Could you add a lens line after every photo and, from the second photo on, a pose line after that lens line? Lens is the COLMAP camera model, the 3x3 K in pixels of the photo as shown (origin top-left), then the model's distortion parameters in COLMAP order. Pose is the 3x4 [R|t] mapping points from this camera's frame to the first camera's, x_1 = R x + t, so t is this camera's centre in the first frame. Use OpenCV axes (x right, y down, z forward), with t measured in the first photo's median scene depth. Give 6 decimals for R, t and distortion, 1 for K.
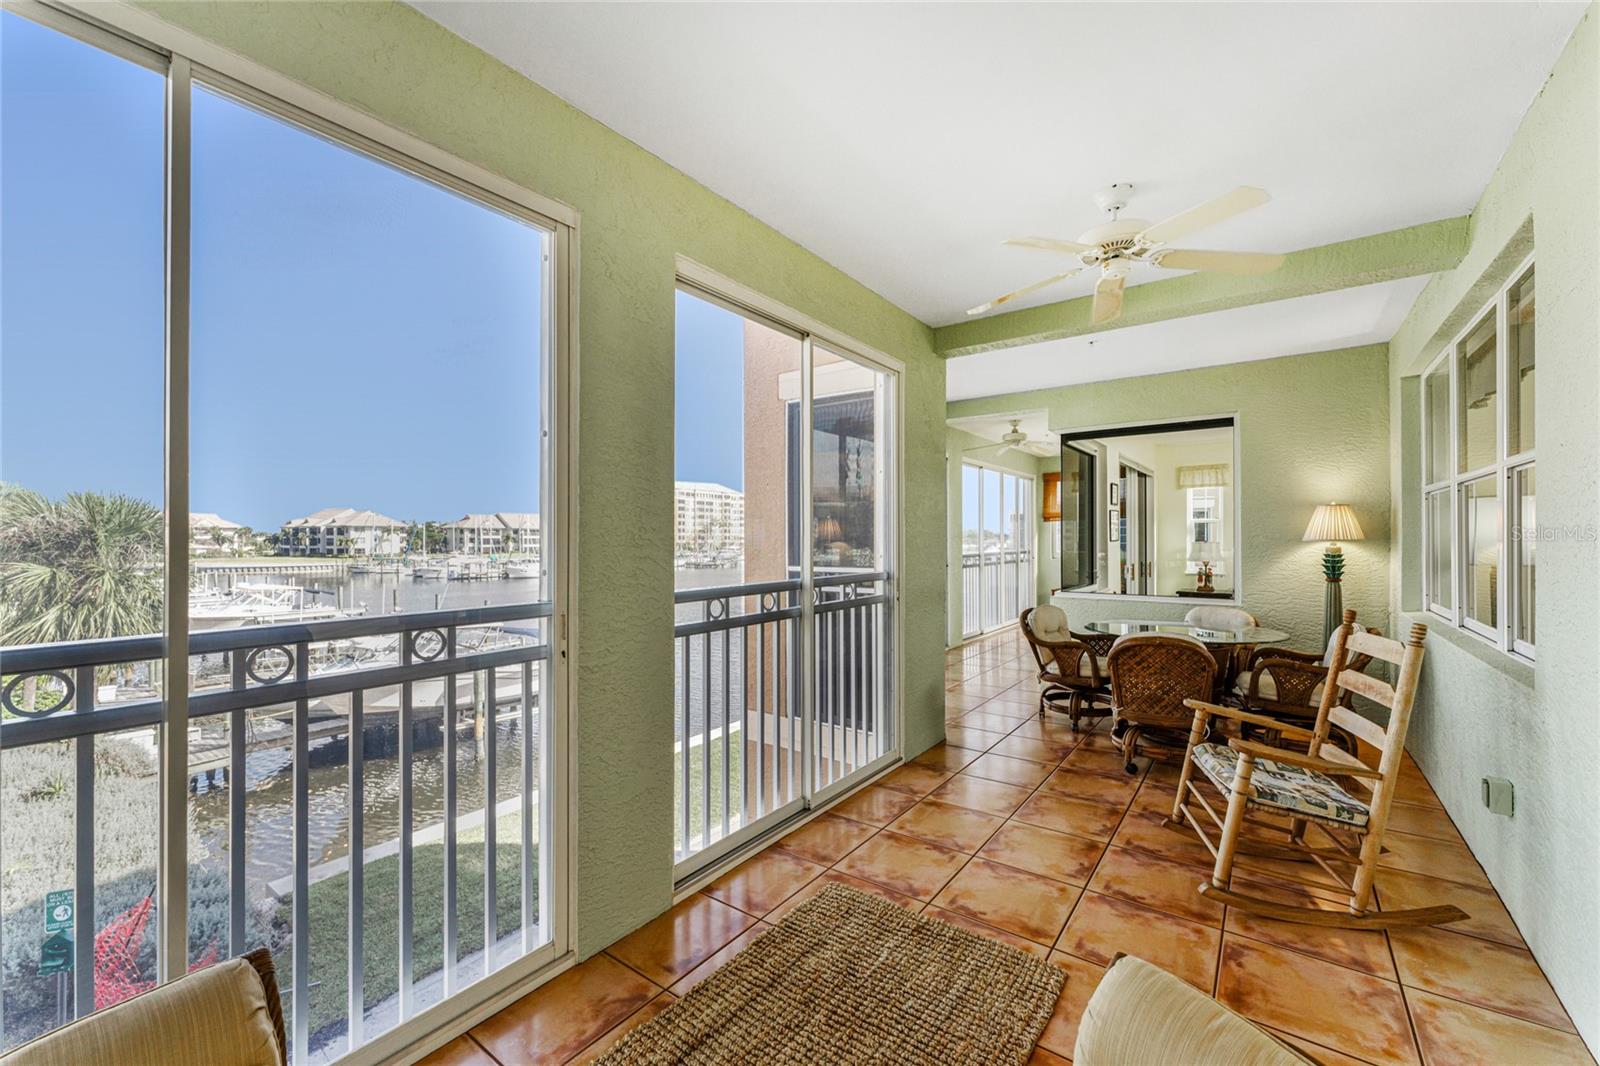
lens RADIAL K [[636.7, 0, 791.3], [0, 636.7, 535.0], [0, 0, 1]] dist [0.001009, 0.000276]
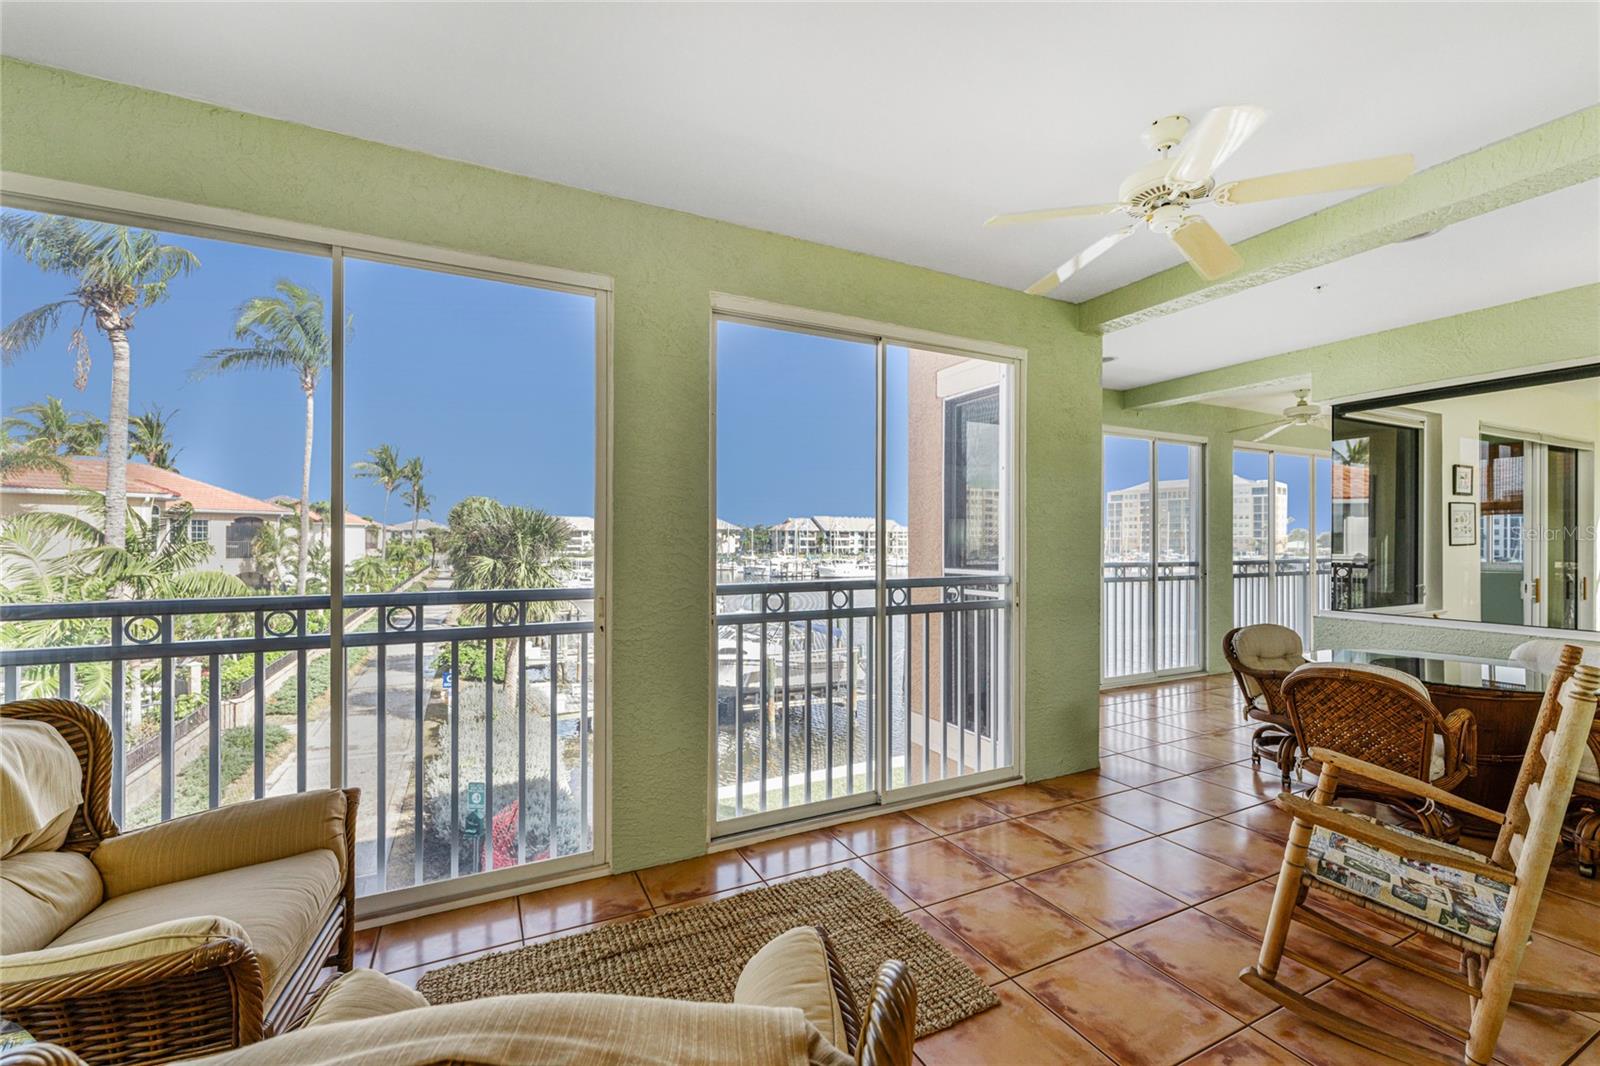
lens RADIAL K [[655.7, 0, 796.2], [0, 655.7, 540.5], [0, 0, 1]] dist [0.001441, 0.000211]
pose [[0.893949, 0.003681, -0.448153, 0.130724], [-0.001277, 0.999983, 0.005667, 0.000749], [0.448166, -0.004494, 0.893939, 0.000996]]
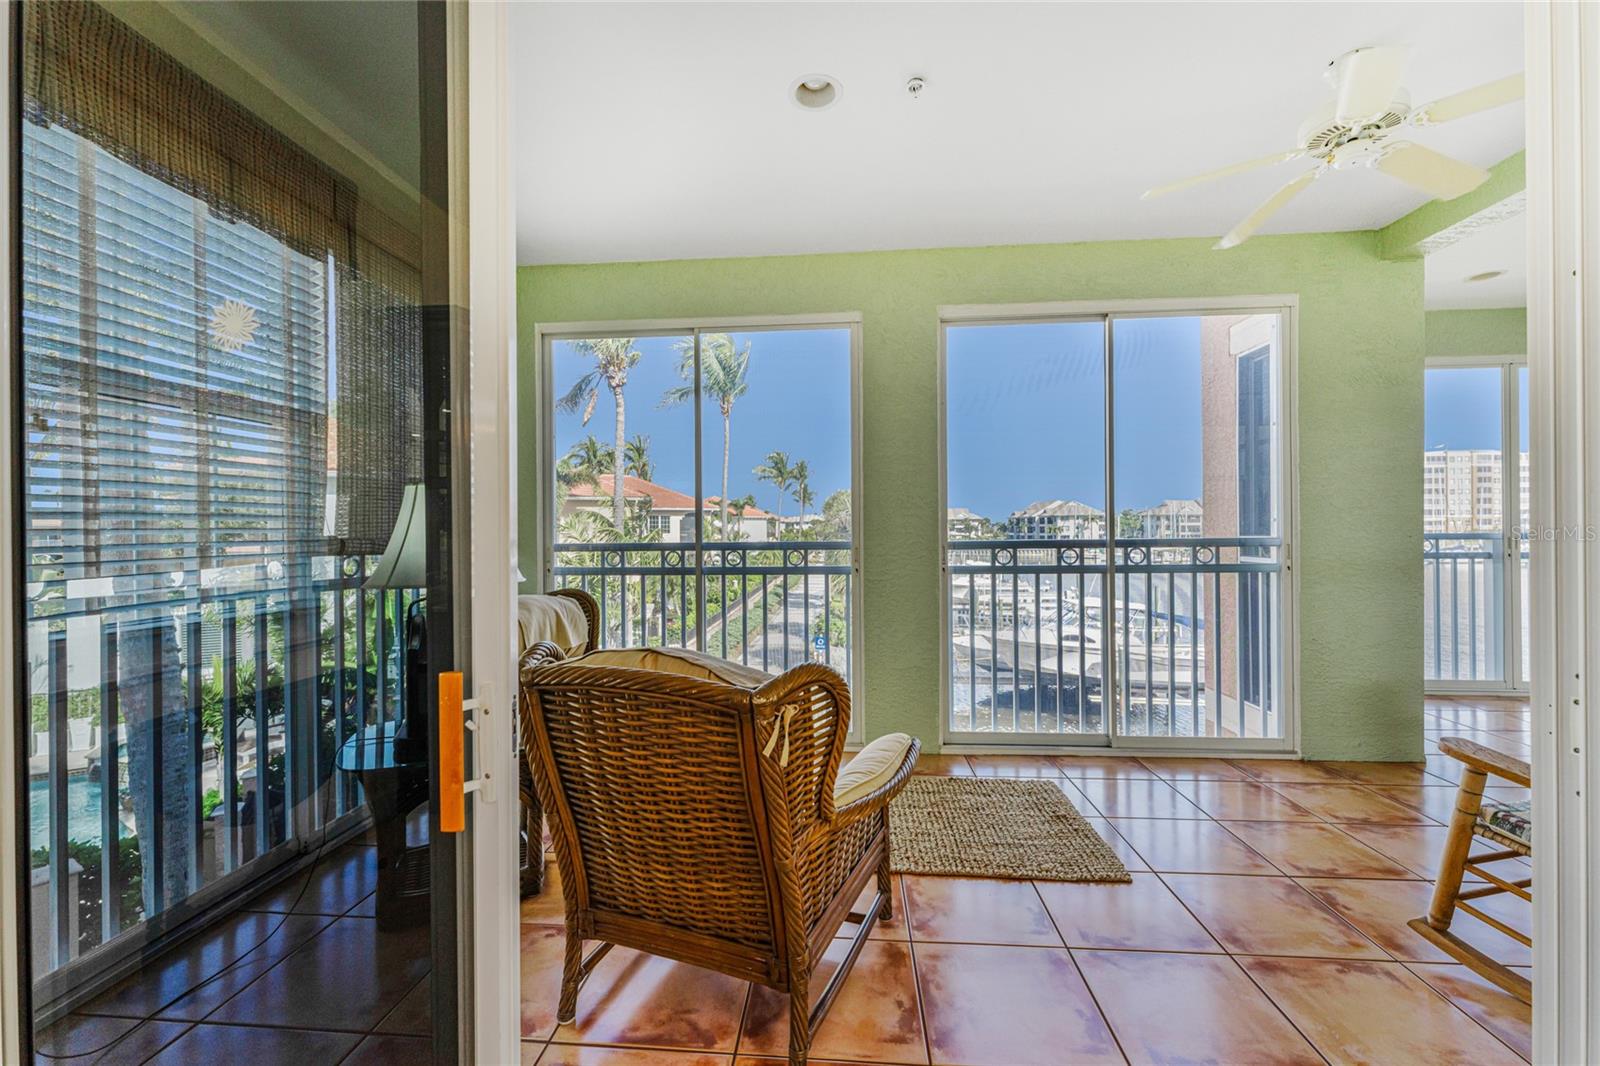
lens RADIAL K [[640.6, 0, 795.0], [0, 640.6, 529.8], [0, 0, 1]] dist [0.002044, 0.000189]
pose [[0.535775, -0.003329, -0.844354, 0.232775], [0.011992, 0.999921, 0.003667, 0.015545], [0.844276, -0.012090, 0.535773, -0.016990]]
